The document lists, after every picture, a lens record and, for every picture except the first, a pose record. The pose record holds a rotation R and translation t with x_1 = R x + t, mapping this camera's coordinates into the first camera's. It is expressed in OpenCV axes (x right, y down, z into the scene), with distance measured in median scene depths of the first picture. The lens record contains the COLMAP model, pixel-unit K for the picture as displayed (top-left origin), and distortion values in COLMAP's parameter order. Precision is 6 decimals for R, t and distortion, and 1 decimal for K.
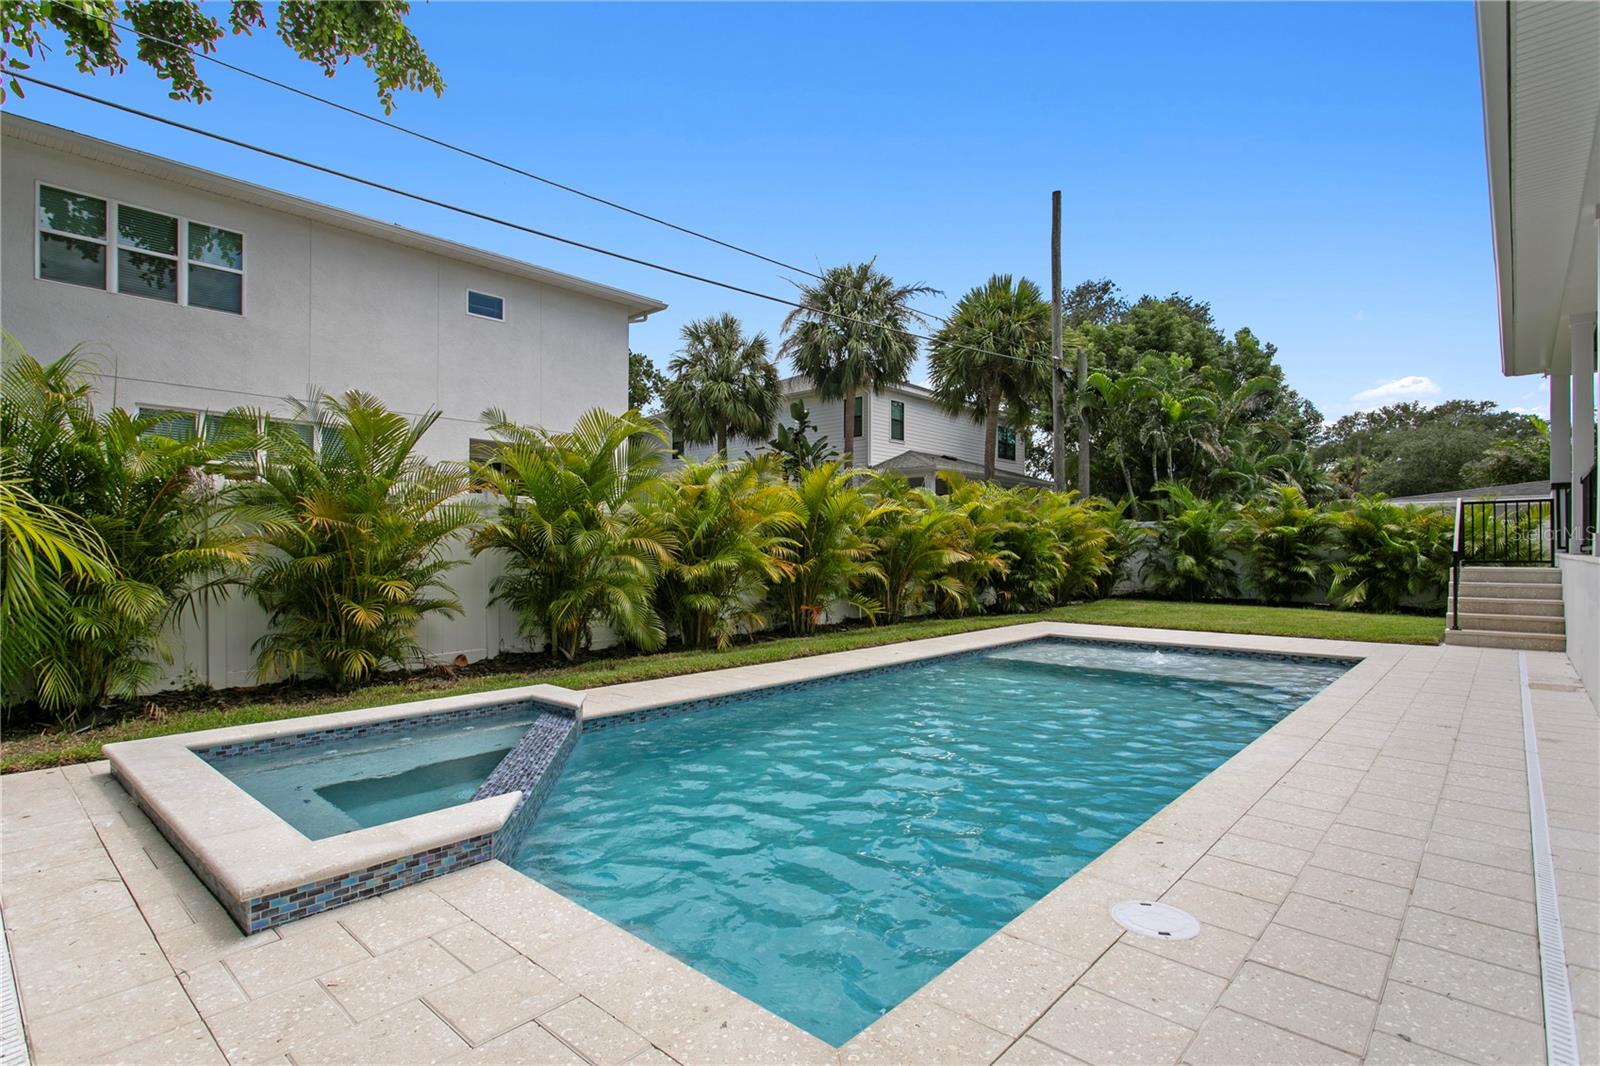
lens RADIAL K [[794.2, 0, 802.4], [0, 794.2, 541.7], [0, 0, 1]] dist [-0.015039, 0.000554]
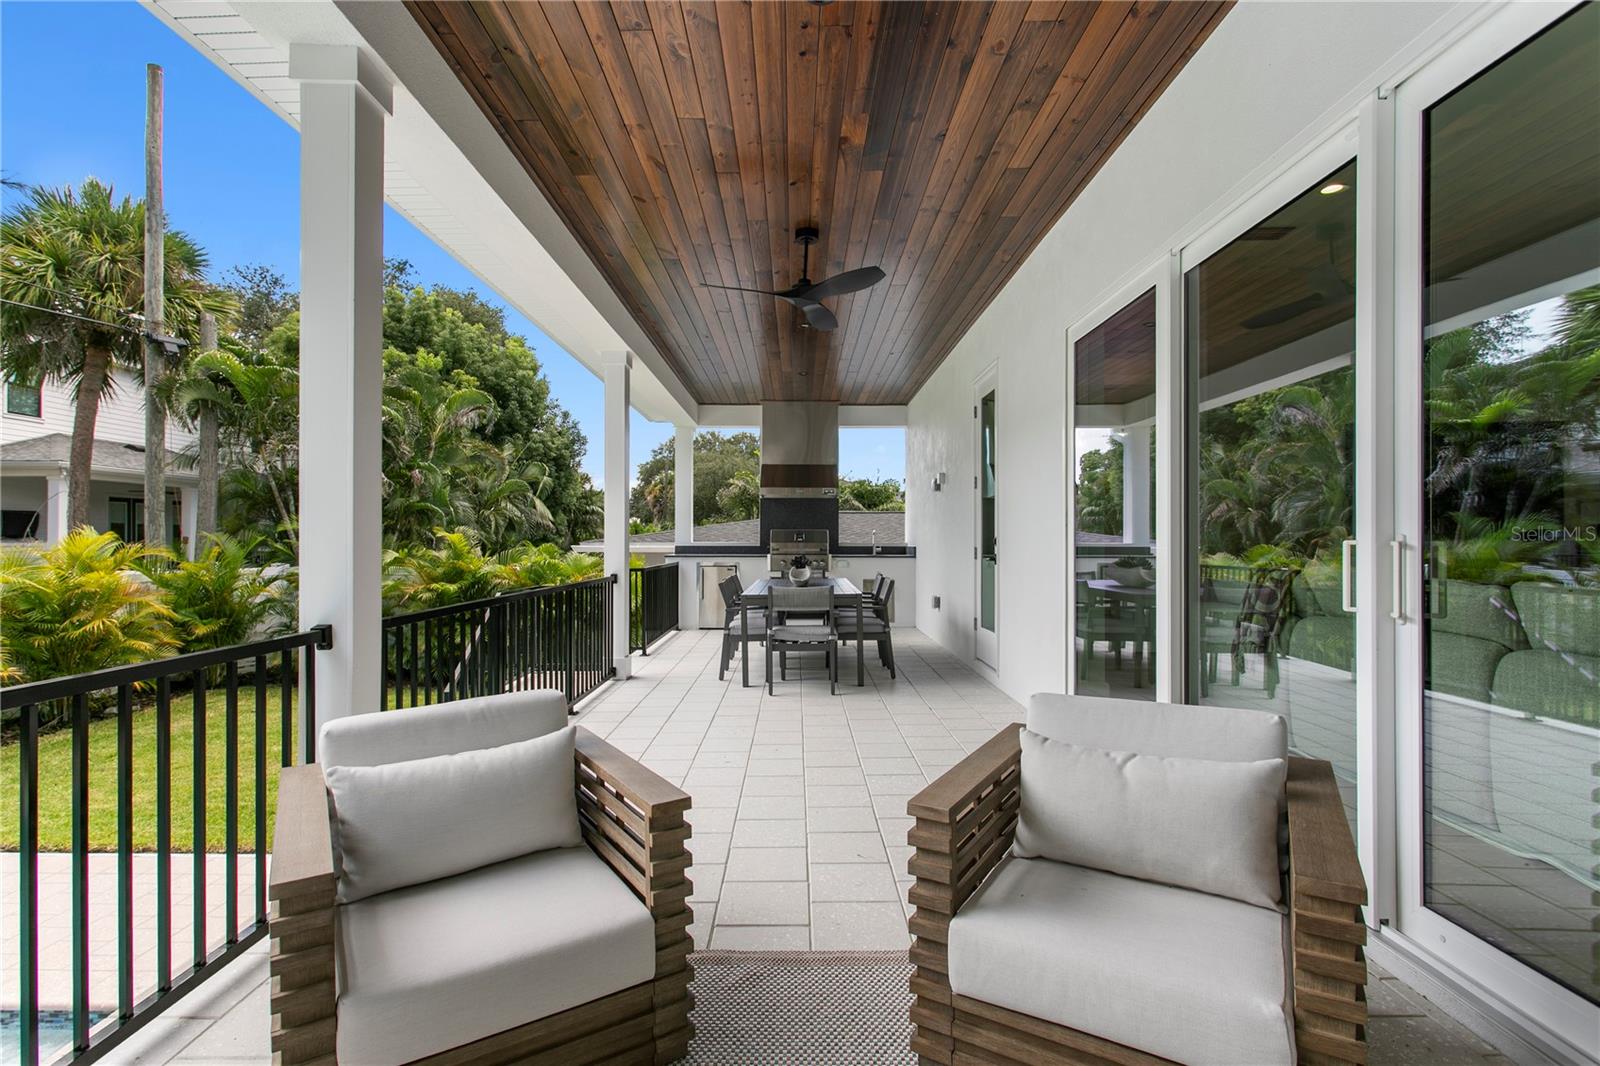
lens RADIAL K [[776.2, 0, 788.6], [0, 776.2, 539.1], [0, 0, 1]] dist [-0.001701, 0.001003]
pose [[0.743667, 0.001405, 0.668549, 0.196955], [-0.004798, 0.999983, 0.003236, -0.037810], [-0.668533, -0.005614, 0.743661, 0.113349]]
